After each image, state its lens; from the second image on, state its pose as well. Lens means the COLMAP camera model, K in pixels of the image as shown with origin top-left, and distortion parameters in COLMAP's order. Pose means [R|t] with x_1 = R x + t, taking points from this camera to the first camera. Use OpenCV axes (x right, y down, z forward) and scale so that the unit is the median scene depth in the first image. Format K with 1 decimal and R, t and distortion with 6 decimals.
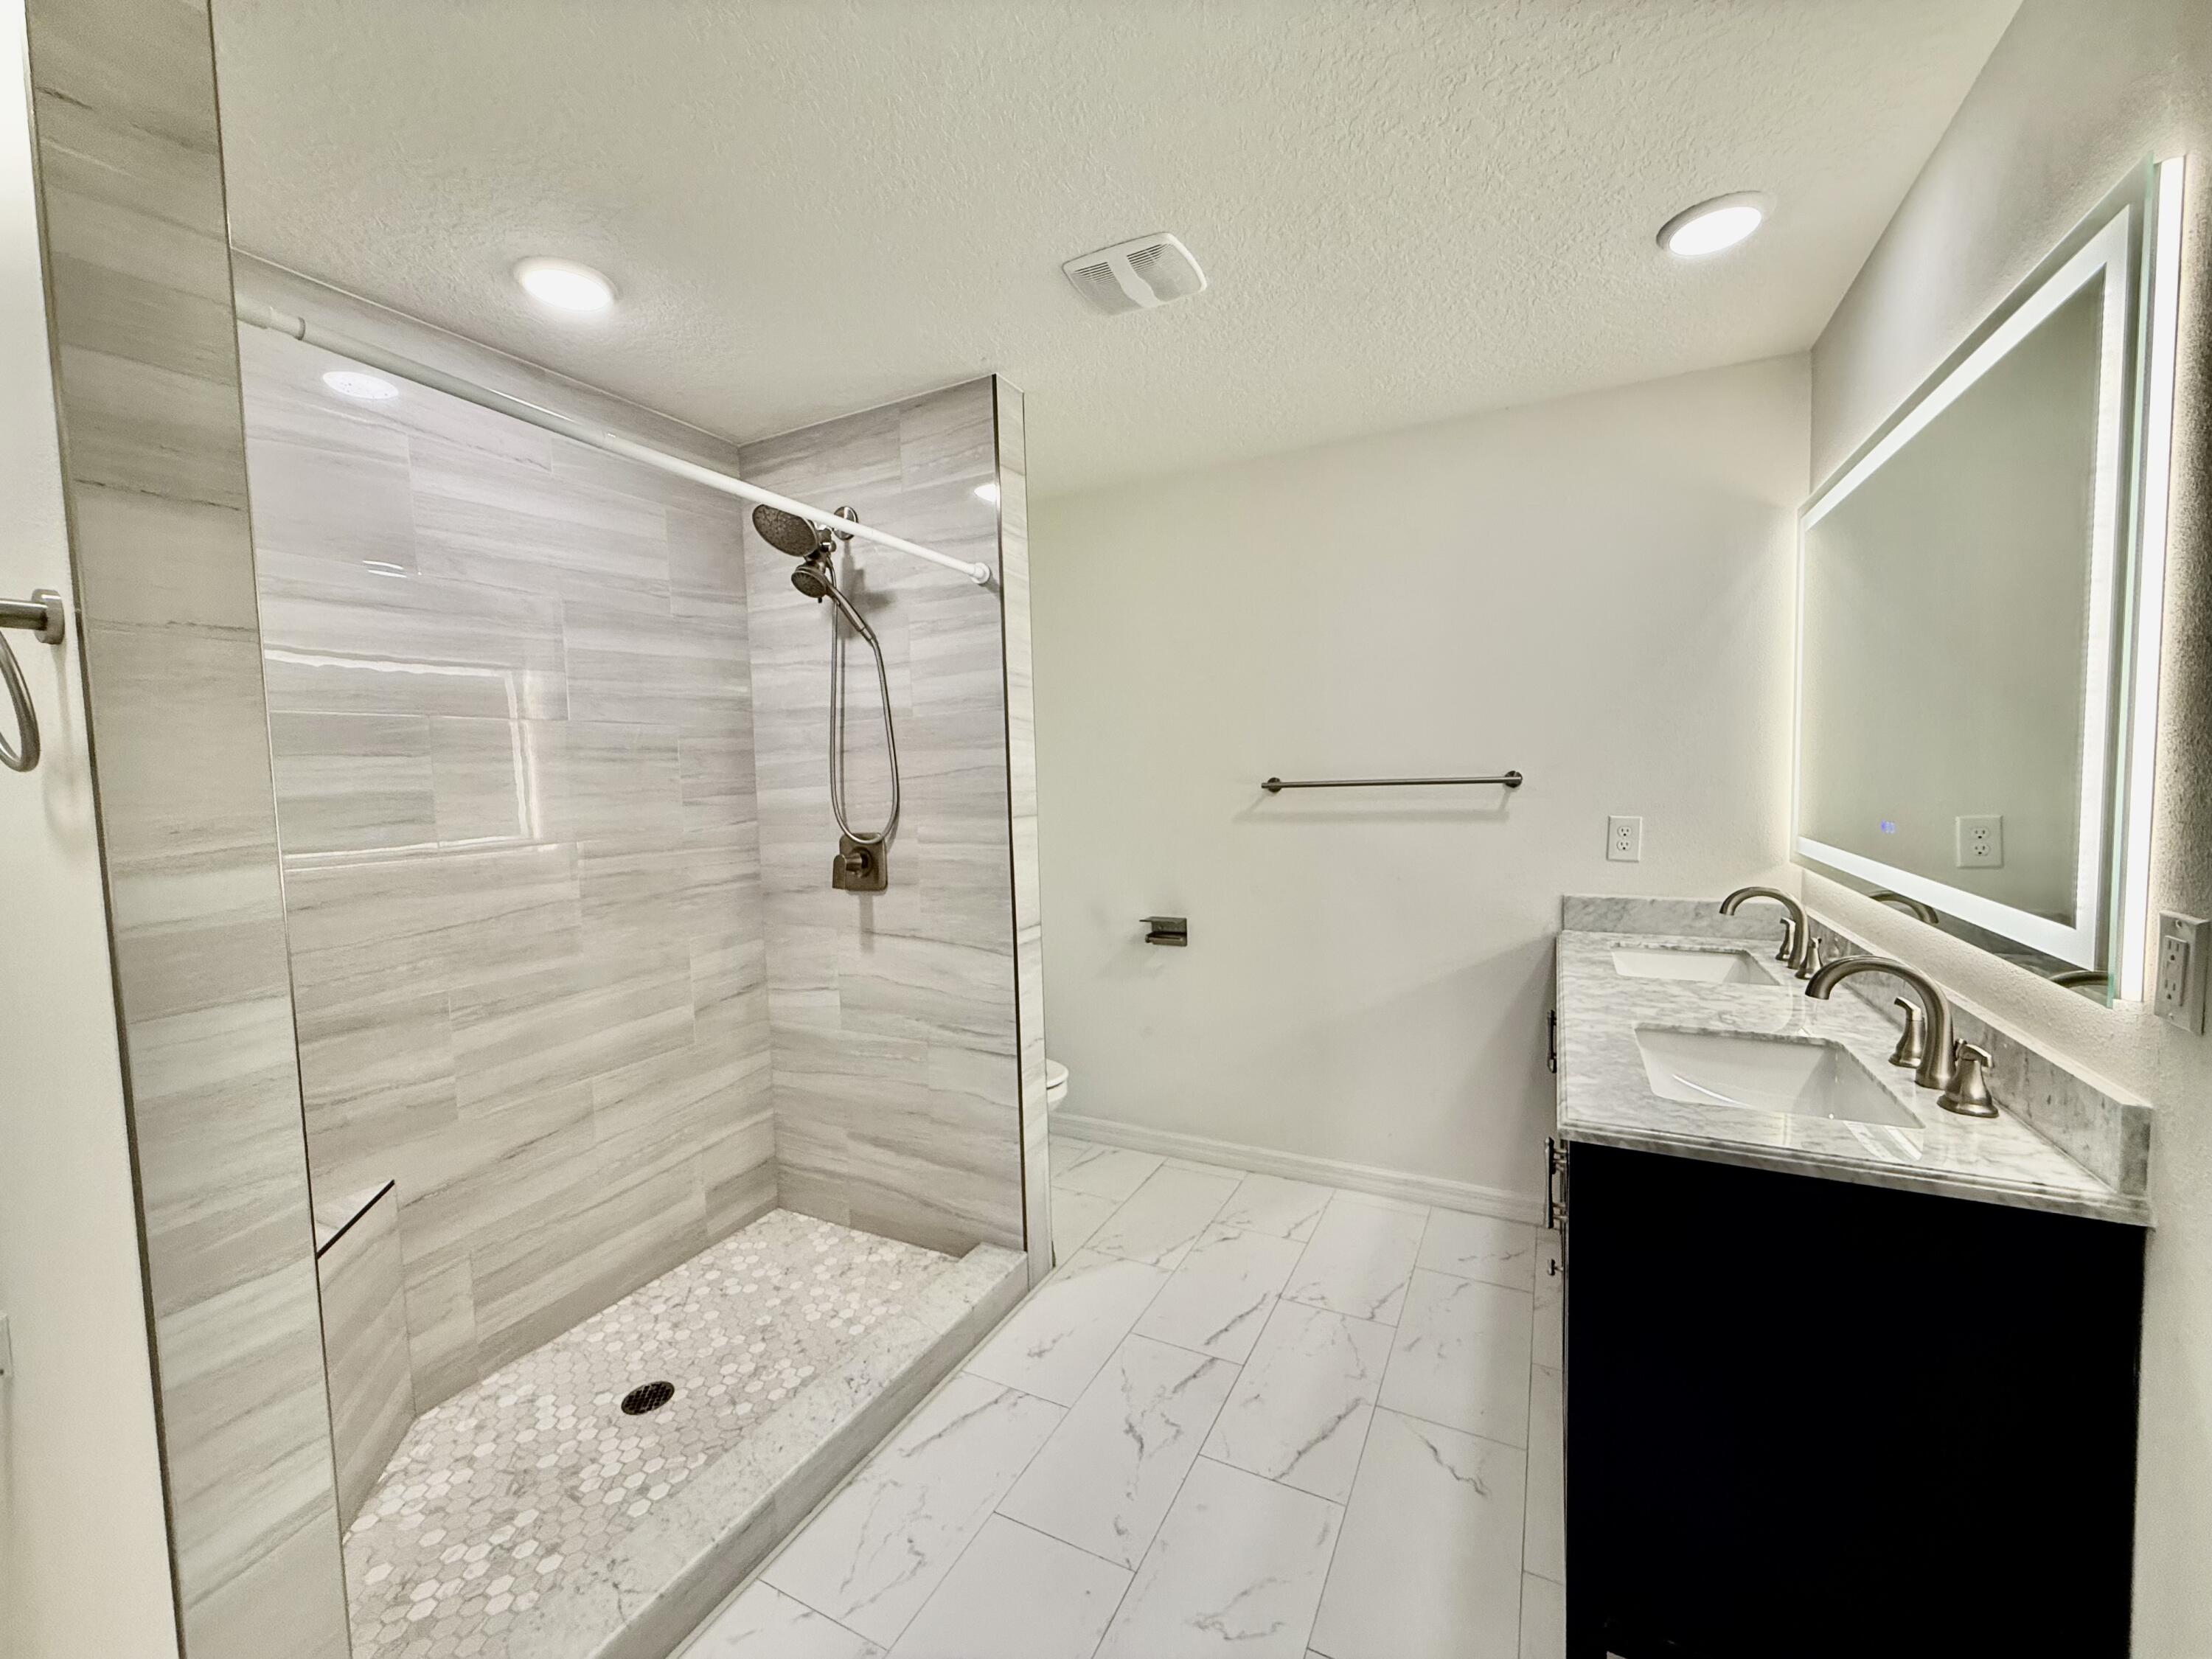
lens RADIAL K [[881.8, 0, 1095.7], [0, 881.8, 829.2], [0, 0, 1]] dist [0.000690, 0.000630]
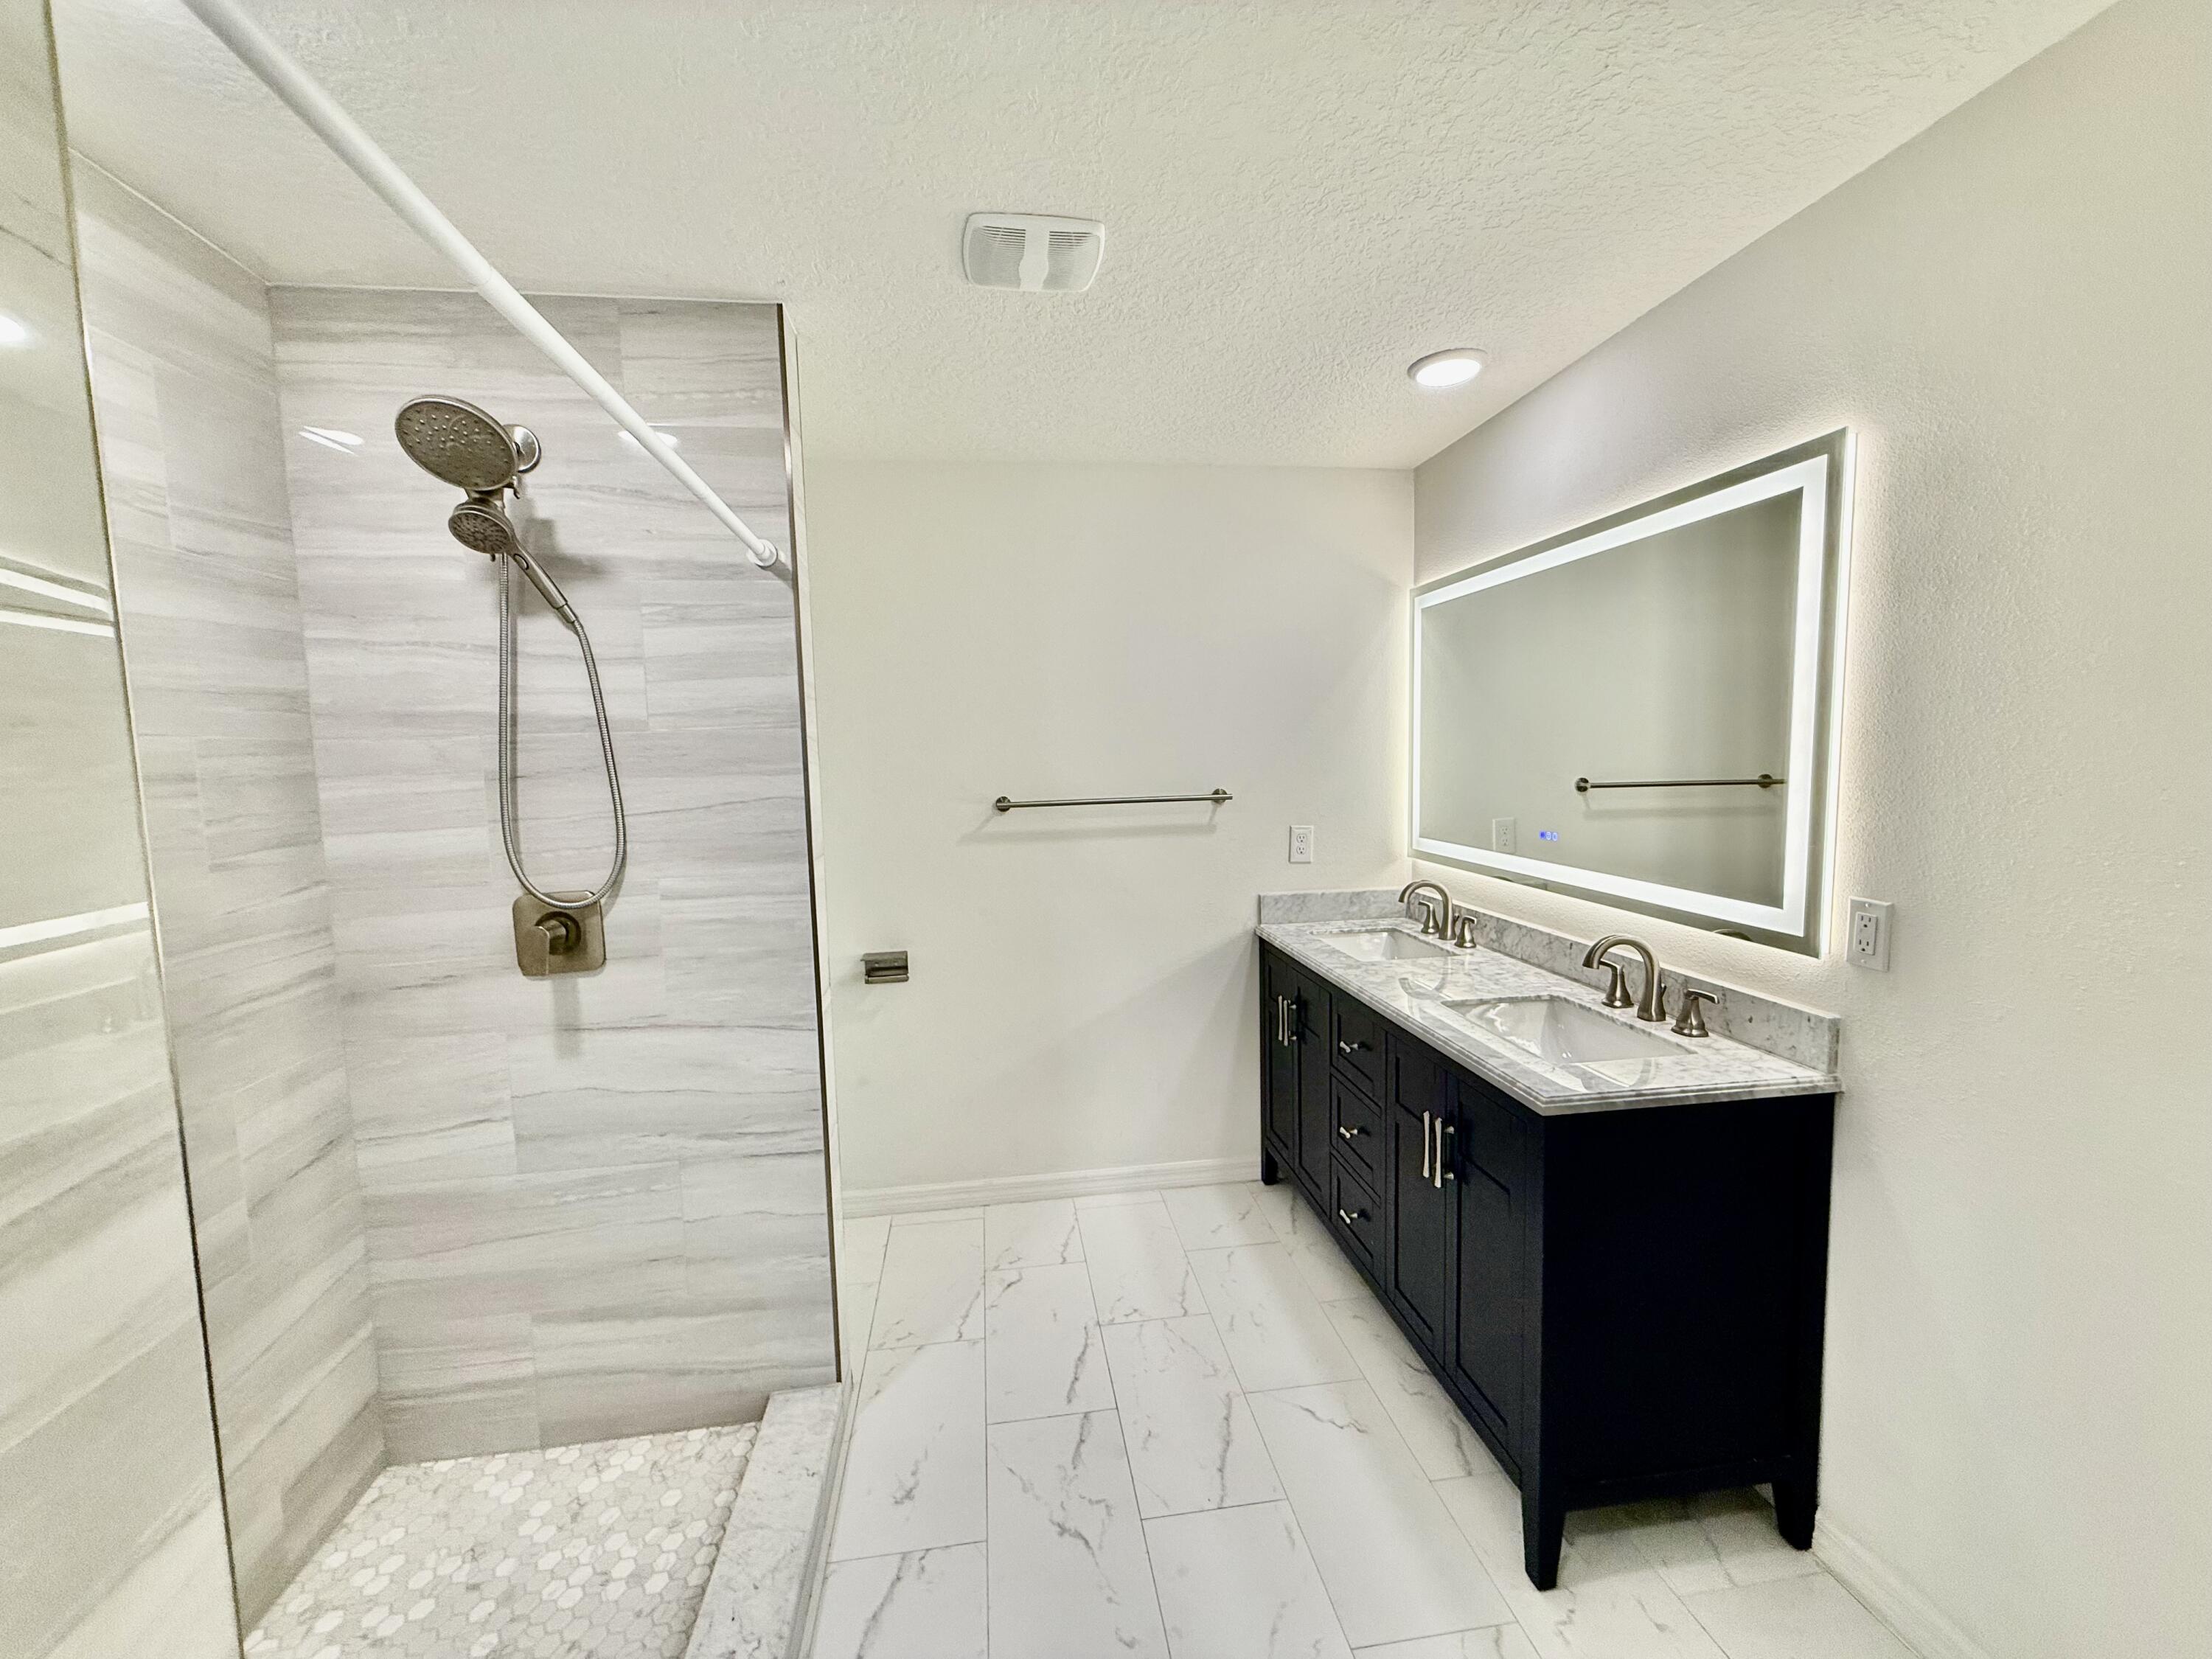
lens RADIAL K [[881.8, 0, 1096.8], [0, 881.8, 829.2], [0, 0, 1]] dist [0.000690, 0.000630]
pose [[0.819755, -0.042823, 0.571112, -0.322610], [0.038957, 0.999060, 0.018993, -0.044391], [-0.571388, 0.006679, 0.820653, 0.174406]]
